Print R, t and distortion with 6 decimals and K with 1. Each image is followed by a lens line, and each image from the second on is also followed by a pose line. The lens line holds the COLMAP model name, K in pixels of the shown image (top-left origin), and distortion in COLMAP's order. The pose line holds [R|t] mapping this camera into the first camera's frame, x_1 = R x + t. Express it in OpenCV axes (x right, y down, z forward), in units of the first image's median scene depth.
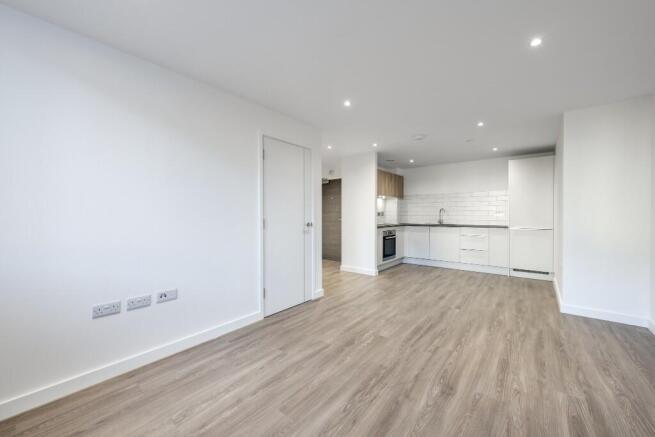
lens RADIAL K [[256.7, 0, 326.1], [0, 256.7, 215.8], [0, 0, 1]] dist [0.002016, -0.000185]
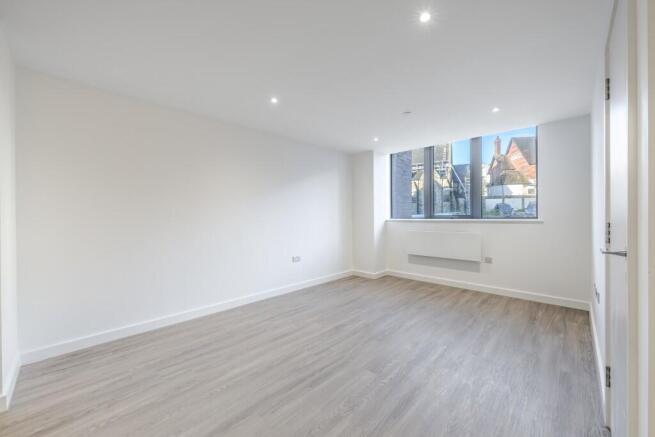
lens RADIAL K [[256.7, 0, 325.3], [0, 256.7, 219.6], [0, 0, 1]] dist [0.002016, -0.000185]
pose [[-0.995755, 0.010296, 0.091468, 0.310250], [0.011558, 0.999845, 0.013278, -0.004298], [-0.091317, 0.014279, -0.995720, 1.947349]]
